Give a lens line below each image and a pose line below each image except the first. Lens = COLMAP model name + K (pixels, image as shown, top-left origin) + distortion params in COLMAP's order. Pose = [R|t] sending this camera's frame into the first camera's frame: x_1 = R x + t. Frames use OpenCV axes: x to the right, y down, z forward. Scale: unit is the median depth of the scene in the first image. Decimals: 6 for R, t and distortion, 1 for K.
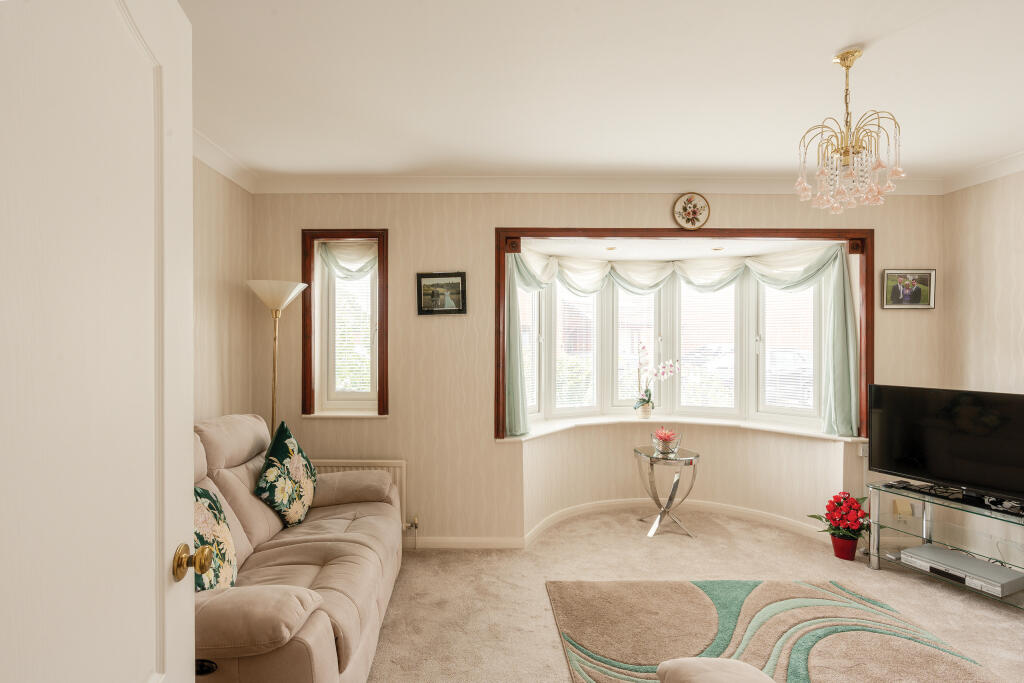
lens RADIAL K [[496.6, 0, 513.5], [0, 496.6, 328.3], [0, 0, 1]] dist [-0.000267, 0.000040]
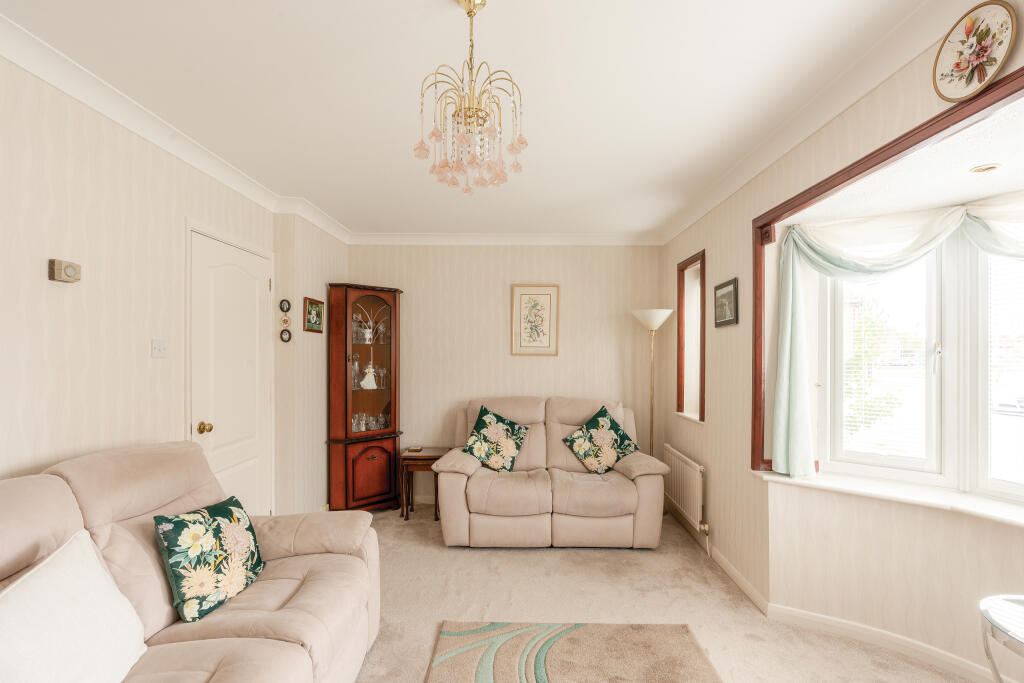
lens RADIAL K [[467.8, 0, 513.3], [0, 467.8, 358.1], [0, 0, 1]] dist [0.000097, 0.000180]
pose [[-0.005585, 0.003339, -0.999979, 0.769079], [-0.005369, 0.999980, 0.003369, 0.033378], [0.999970, 0.005388, -0.005567, 0.598277]]
